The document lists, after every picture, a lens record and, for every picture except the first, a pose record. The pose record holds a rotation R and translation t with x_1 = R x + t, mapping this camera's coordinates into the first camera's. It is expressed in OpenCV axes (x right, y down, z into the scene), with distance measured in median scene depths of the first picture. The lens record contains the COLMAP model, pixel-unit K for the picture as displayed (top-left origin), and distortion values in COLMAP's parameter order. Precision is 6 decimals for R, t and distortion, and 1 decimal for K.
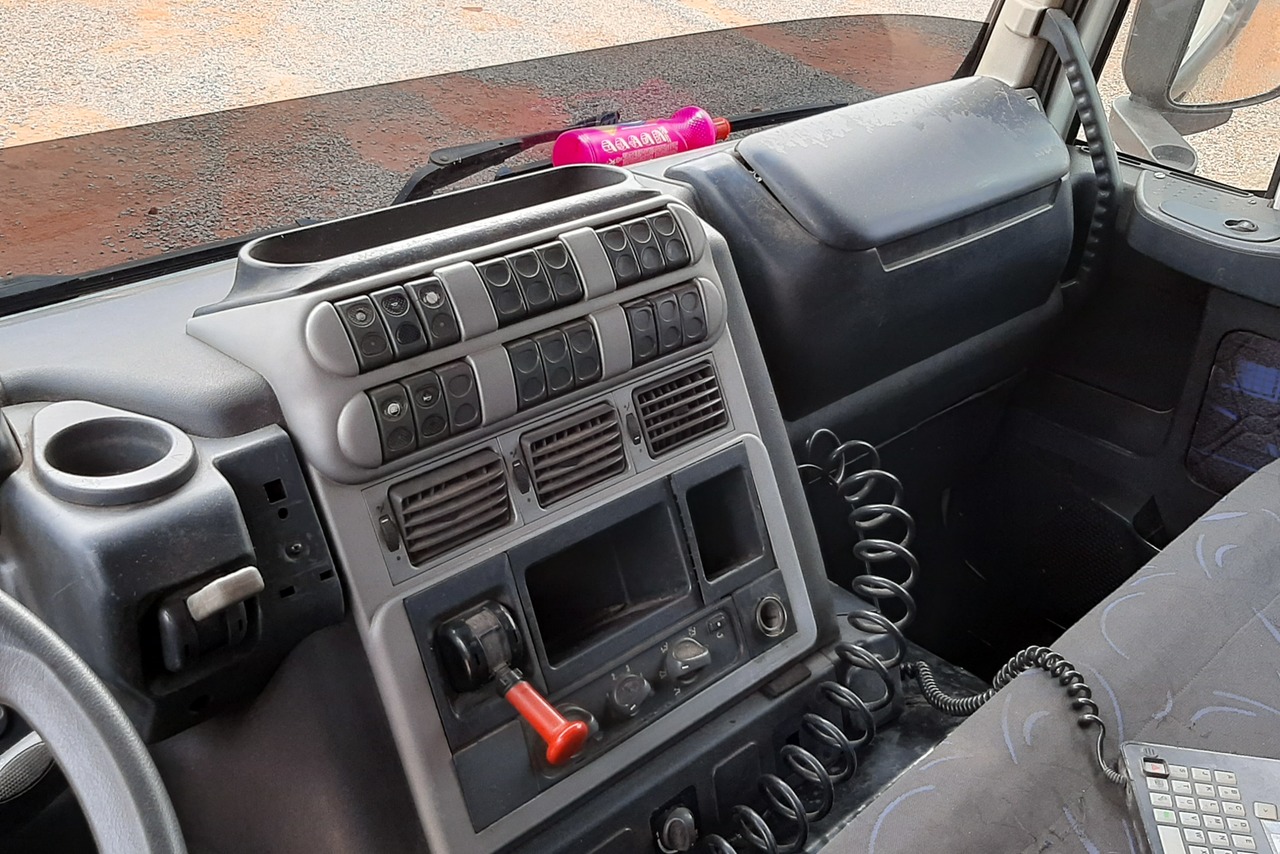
lens RADIAL K [[1353.5, 0, 640.0], [0, 1353.5, 427.0], [0, 0, 1]] dist [0.103415, -0.233489]
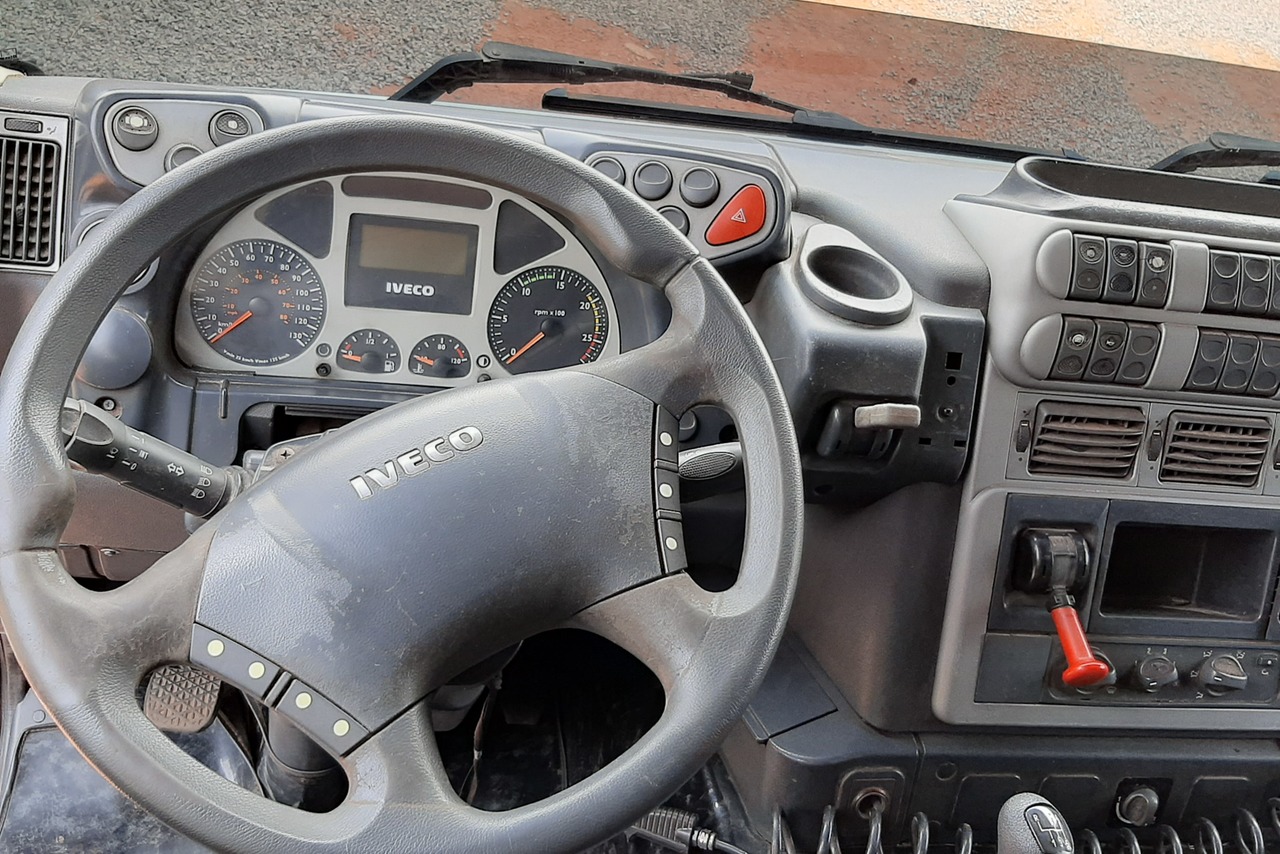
lens RADIAL K [[1353.5, 0, 640.0], [0, 1353.5, 427.0], [0, 0, 1]] dist [0.103415, -0.233489]
pose [[0.807000, 0.440166, -0.393707, 0.003865], [-0.413545, 0.897135, 0.155337, 0.025893], [0.421582, 0.037459, 0.906016, -0.177916]]
